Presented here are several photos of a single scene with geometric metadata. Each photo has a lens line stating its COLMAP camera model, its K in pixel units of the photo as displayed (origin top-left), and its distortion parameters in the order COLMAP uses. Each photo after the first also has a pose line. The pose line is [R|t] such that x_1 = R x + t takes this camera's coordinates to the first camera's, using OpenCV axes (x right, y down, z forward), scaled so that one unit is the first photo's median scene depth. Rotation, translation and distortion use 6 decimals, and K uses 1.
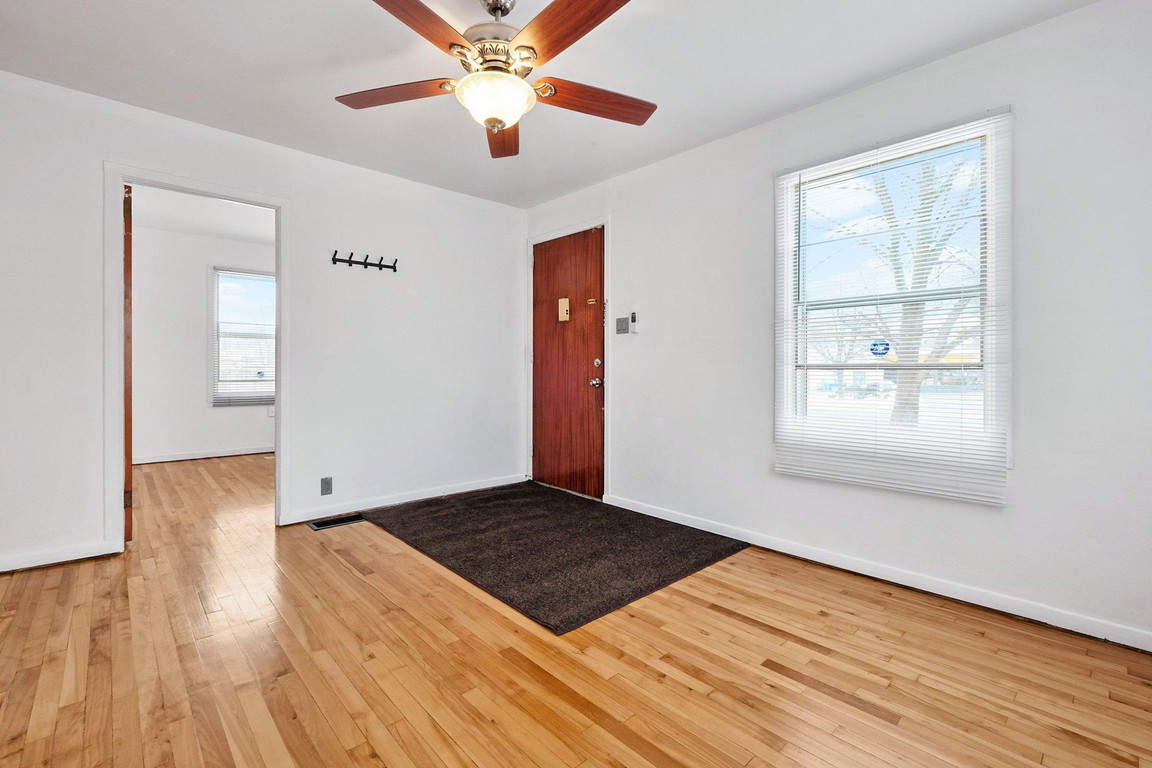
lens RADIAL K [[509.7, 0, 576.7], [0, 509.7, 366.1], [0, 0, 1]] dist [-0.000220, -0.000318]
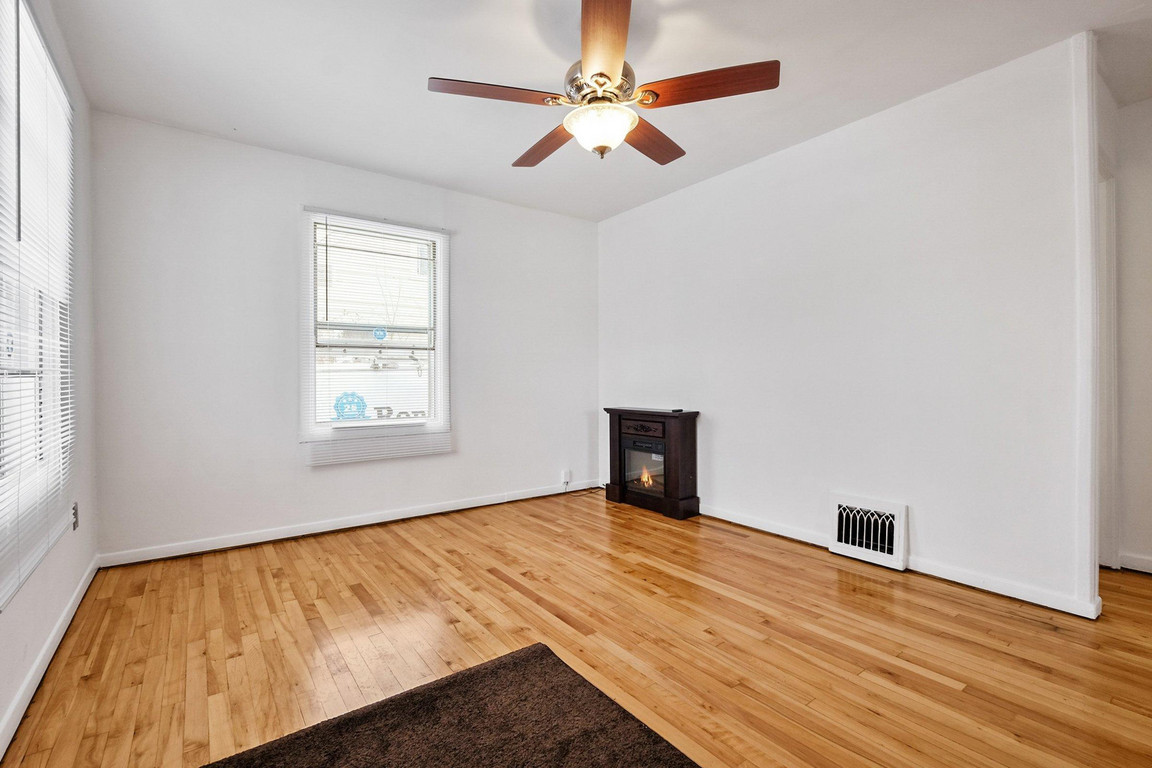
lens RADIAL K [[515.0, 0, 576.0], [0, 515.0, 384.0], [0, 0, 1]] dist [-0.001231, -0.000289]
pose [[-0.994444, -0.005609, 0.105118, -0.188418], [-0.004527, 0.999934, 0.010529, 0.007170], [-0.105170, 0.009994, -0.994404, 1.787528]]
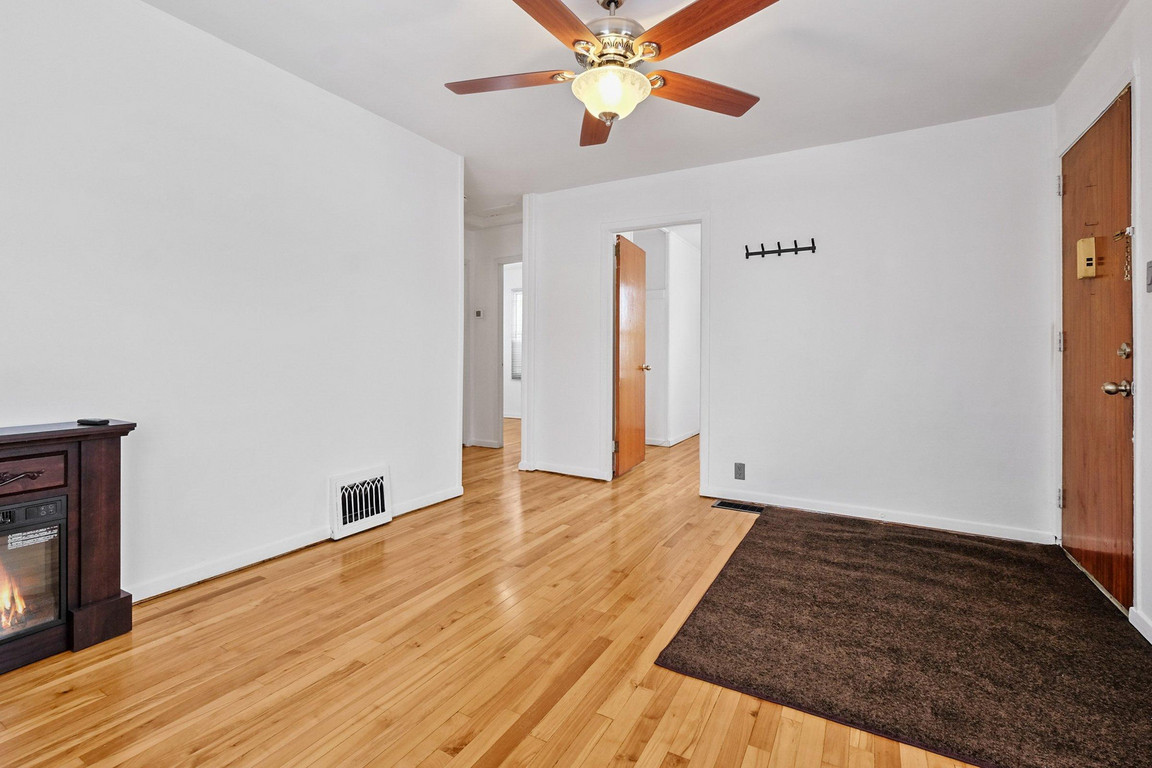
lens RADIAL K [[524.4, 0, 557.1], [0, 524.4, 357.4], [0, 0, 1]] dist [-0.000343, -0.000447]
pose [[0.288878, -0.001336, -0.957365, 0.694821], [-0.003560, 0.999991, -0.002469, 0.007339], [0.957359, 0.004121, 0.288870, 0.519703]]
